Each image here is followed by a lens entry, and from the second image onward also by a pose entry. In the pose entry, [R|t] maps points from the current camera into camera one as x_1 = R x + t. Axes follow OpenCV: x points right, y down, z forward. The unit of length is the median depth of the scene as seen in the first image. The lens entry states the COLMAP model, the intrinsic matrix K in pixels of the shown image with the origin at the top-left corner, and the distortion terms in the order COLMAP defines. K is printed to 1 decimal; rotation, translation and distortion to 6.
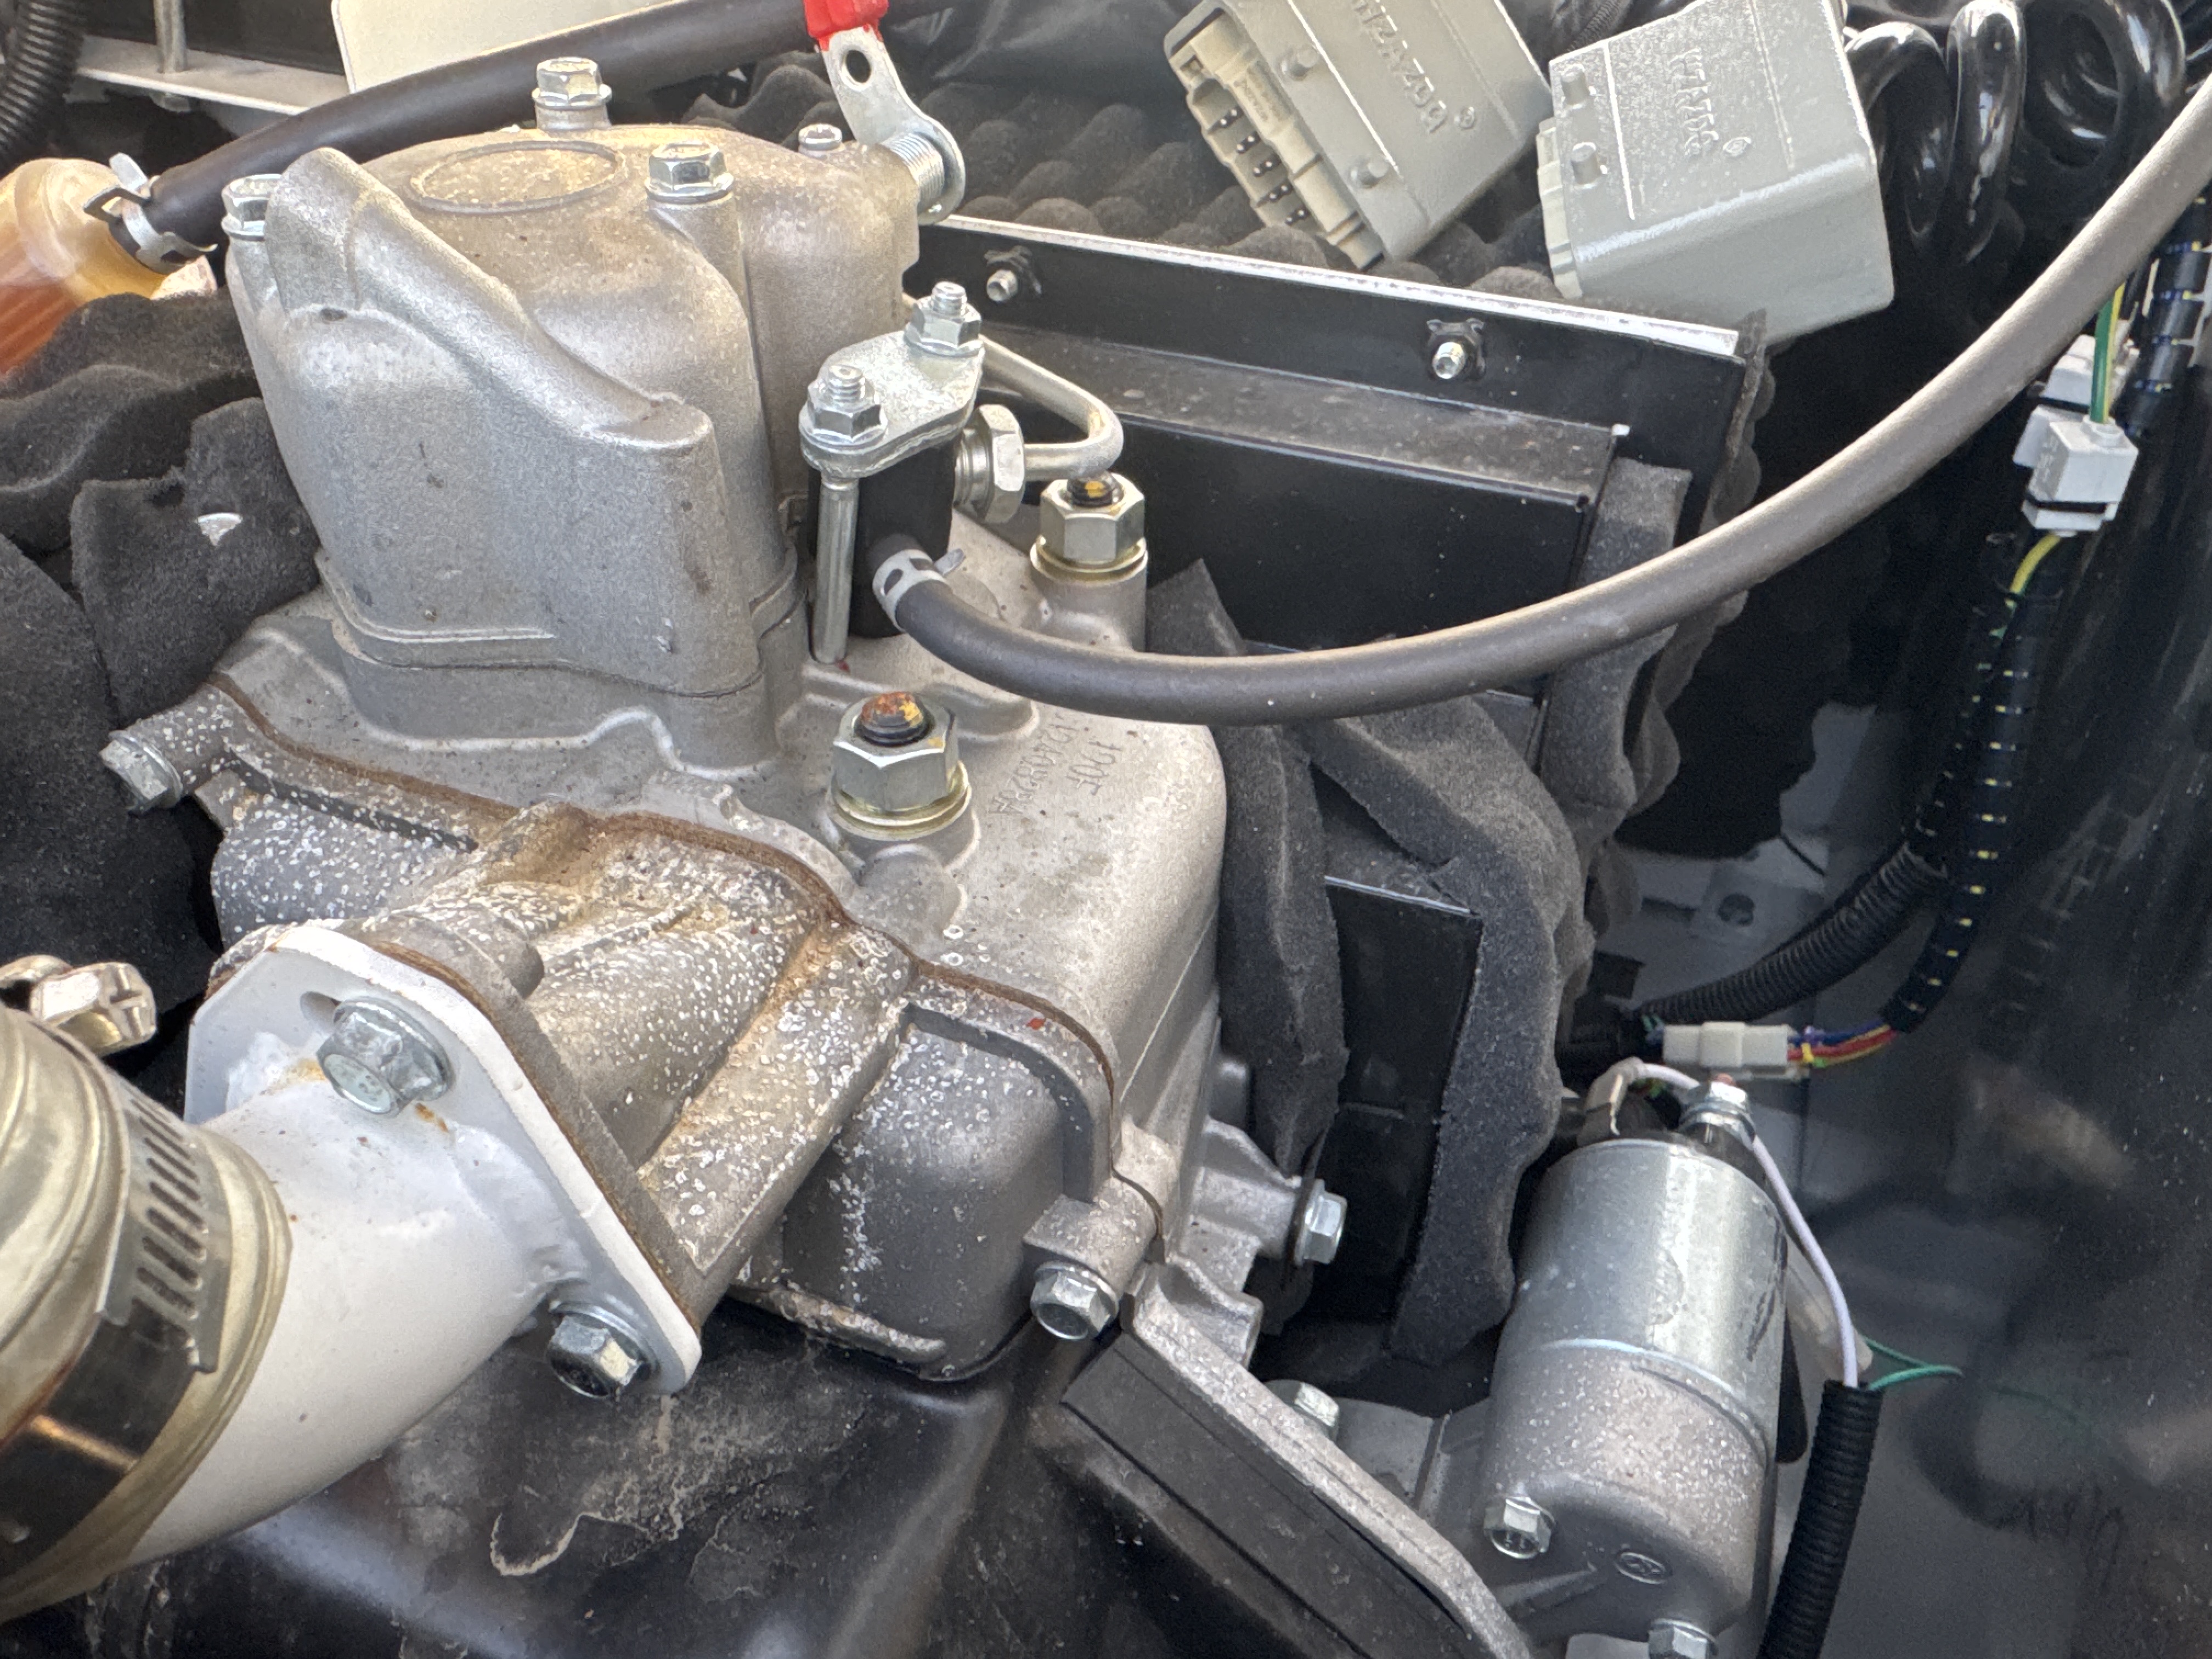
lens RADIAL K [[1544.5, 0, 1106.0], [0, 1544.5, 829.5], [0, 0, 1]] dist [-0.008064, 0.001519]
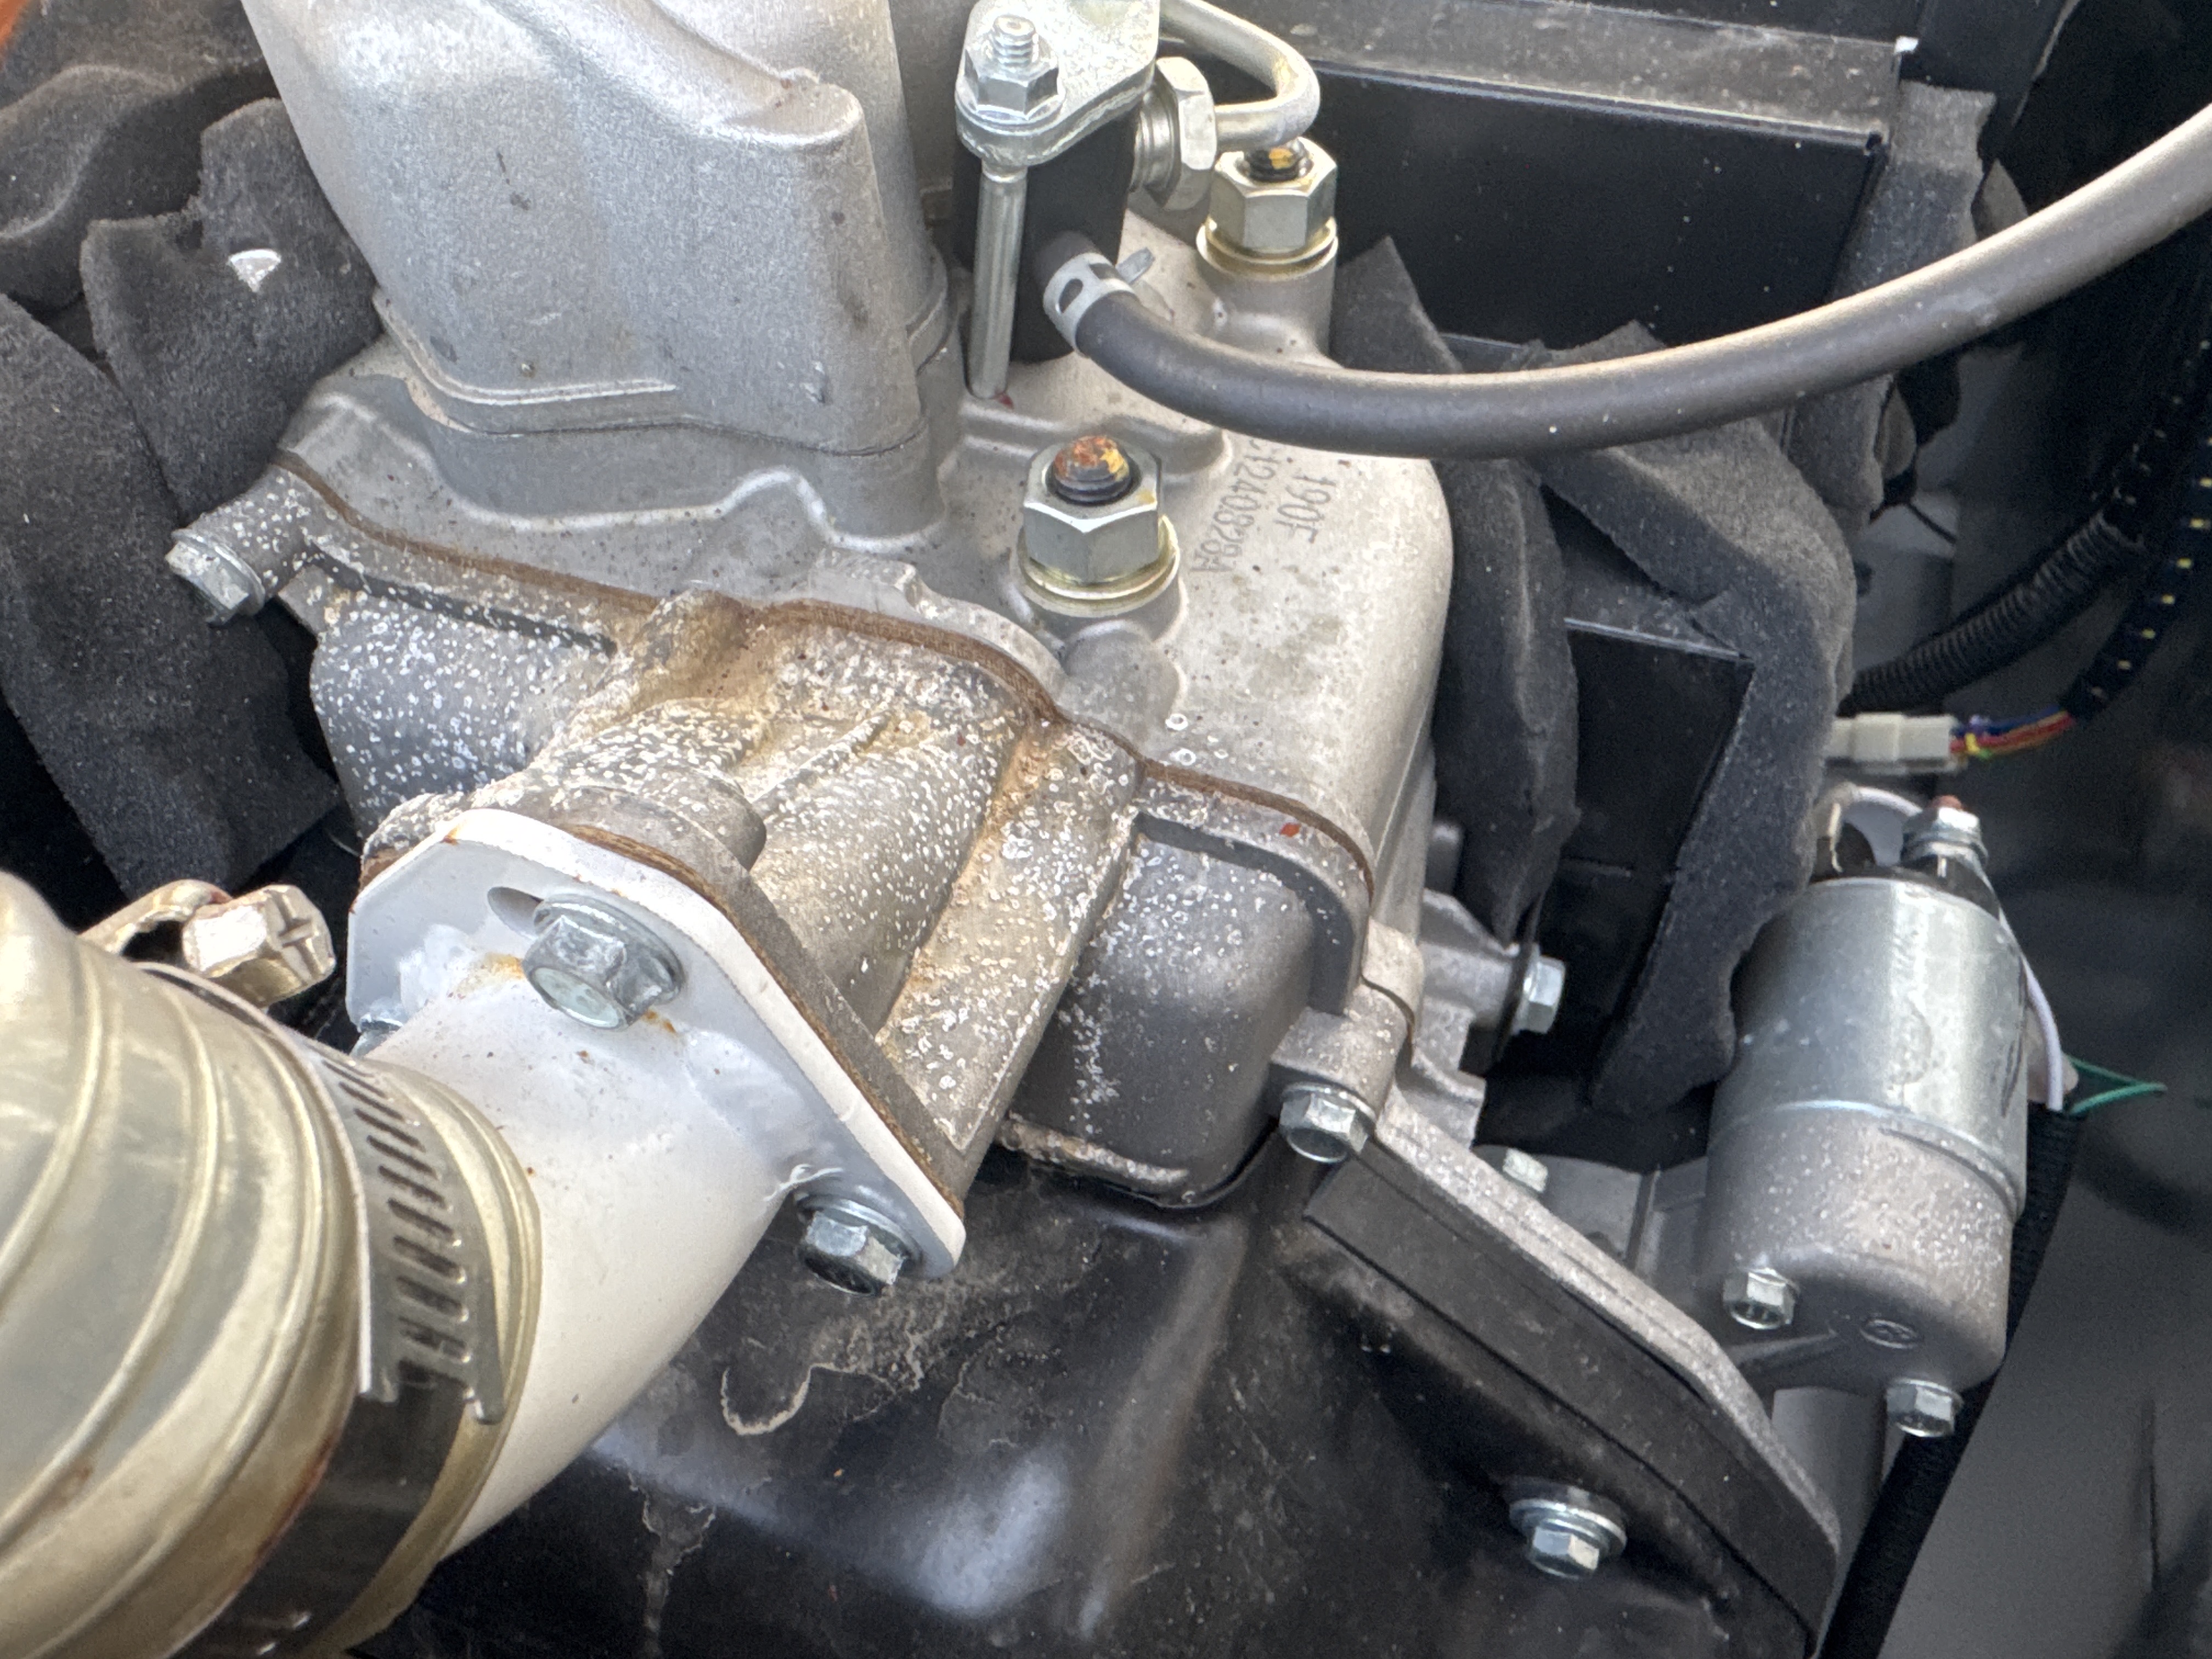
lens RADIAL K [[1560.4, 0, 1108.0], [0, 1560.4, 824.6], [0, 0, 1]] dist [-0.003309, -0.002742]
pose [[0.998664, -0.042980, -0.028700, -0.111214], [0.047823, 0.979059, 0.197878, -0.049838], [0.019594, -0.198986, 0.979806, 0.132502]]
